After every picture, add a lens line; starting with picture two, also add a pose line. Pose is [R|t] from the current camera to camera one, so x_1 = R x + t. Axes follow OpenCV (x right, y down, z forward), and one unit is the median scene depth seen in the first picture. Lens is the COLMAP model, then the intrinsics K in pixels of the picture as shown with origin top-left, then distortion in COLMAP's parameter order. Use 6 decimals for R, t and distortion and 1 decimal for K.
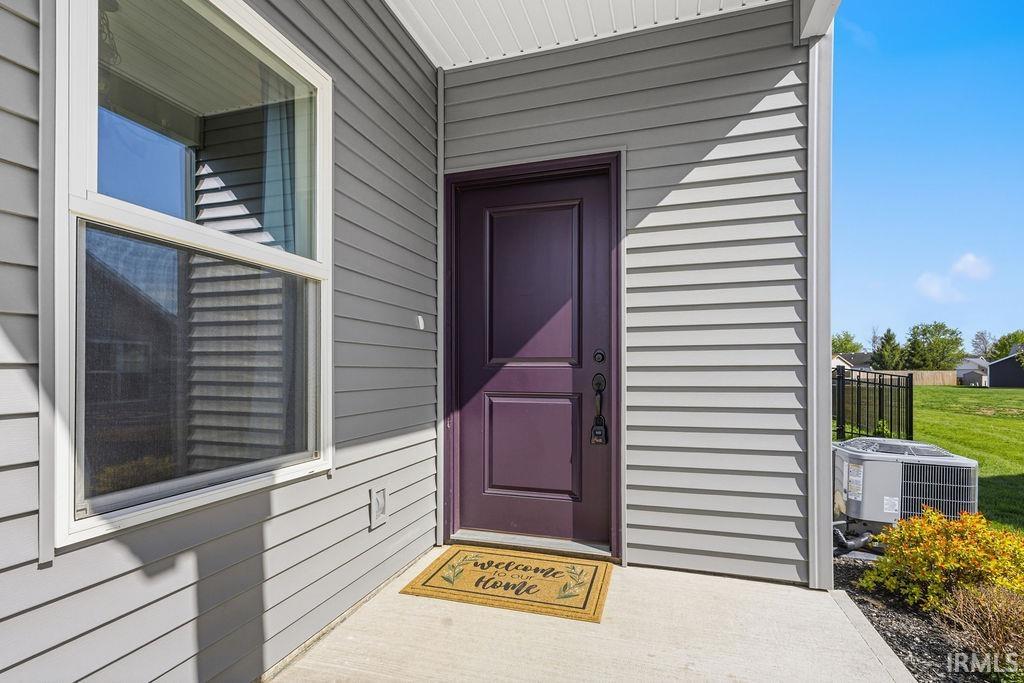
lens RADIAL K [[476.8, 0, 513.9], [0, 476.8, 362.6], [0, 0, 1]] dist [0.002833, 0.000034]
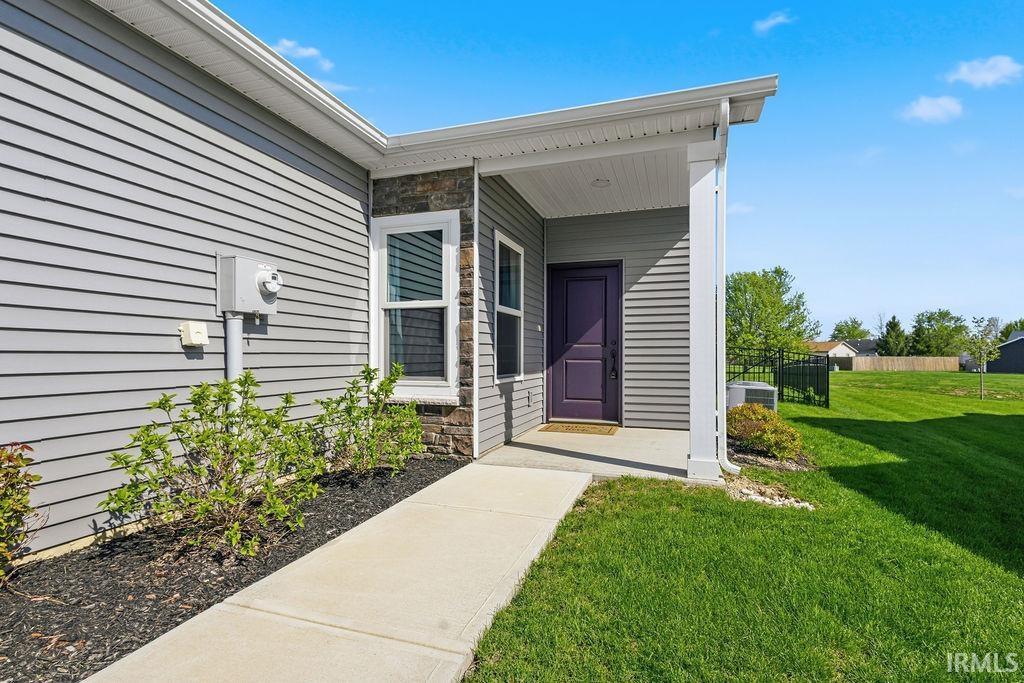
lens RADIAL K [[480.2, 0, 514.1], [0, 480.2, 350.2], [0, 0, 1]] dist [-0.000266, 0.000134]
pose [[0.999784, 0.002710, -0.020586, -0.254189], [-0.002616, 0.999986, 0.004550, 0.015542], [0.020598, -0.004495, 0.999778, -1.340593]]
